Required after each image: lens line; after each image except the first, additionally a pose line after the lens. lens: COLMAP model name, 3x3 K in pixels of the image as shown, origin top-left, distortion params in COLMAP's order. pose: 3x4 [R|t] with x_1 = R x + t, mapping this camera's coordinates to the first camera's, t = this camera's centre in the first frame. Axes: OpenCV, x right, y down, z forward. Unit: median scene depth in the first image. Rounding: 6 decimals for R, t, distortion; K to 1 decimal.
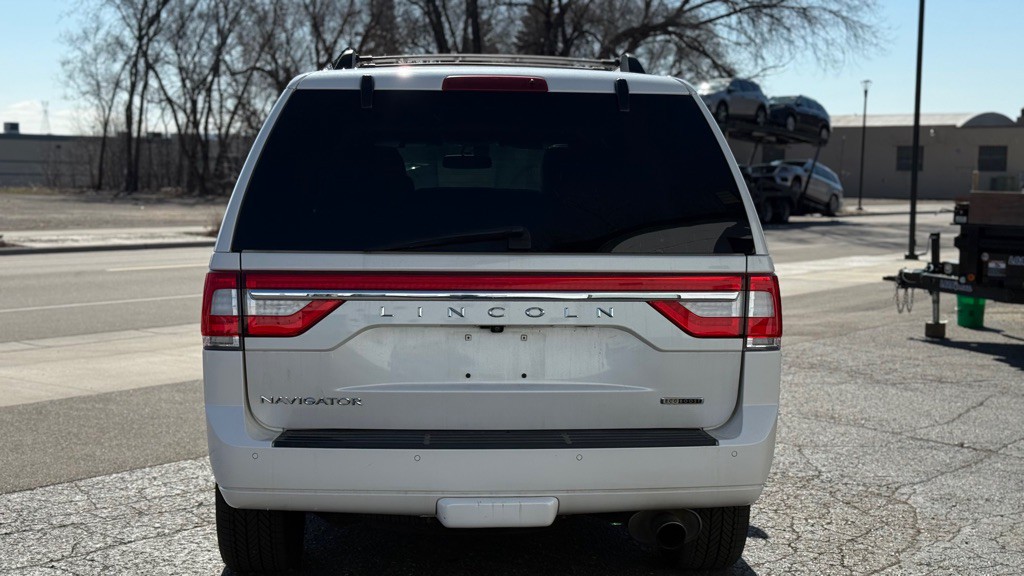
lens RADIAL K [[1422.7, 0, 515.8], [0, 1422.7, 310.3], [0, 0, 1]] dist [0.144922, -0.123429]
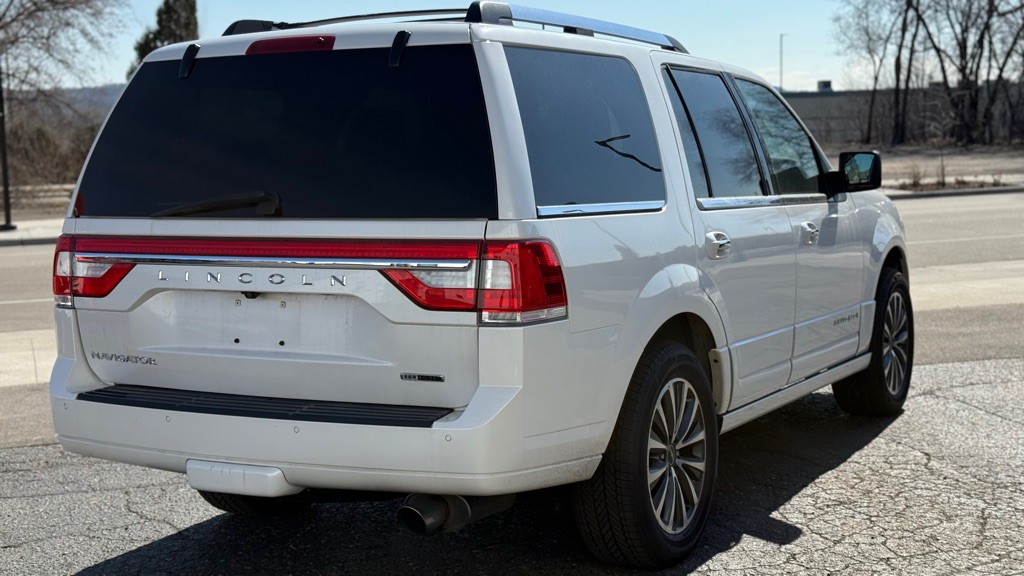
lens RADIAL K [[1422.7, 0, 515.8], [0, 1422.7, 310.3], [0, 0, 1]] dist [0.144922, -0.123429]
pose [[0.840163, 0.030421, -0.541481, 0.669536], [-0.012449, 0.999244, 0.036822, -0.014984], [0.542192, -0.024196, 0.839906, 0.257543]]
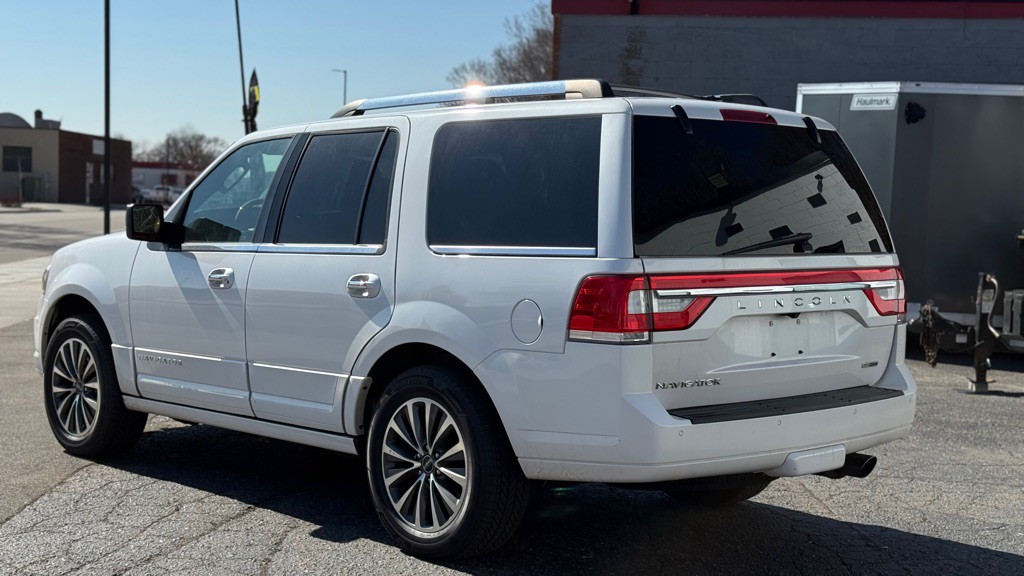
lens RADIAL K [[1422.7, 0, 515.8], [0, 1422.7, 310.3], [0, 0, 1]] dist [0.144922, -0.123429]
pose [[0.771734, -0.039679, 0.634707, -0.976881], [0.023378, 0.999147, 0.034038, -0.039166], [-0.635516, -0.011430, 0.772003, 0.186213]]
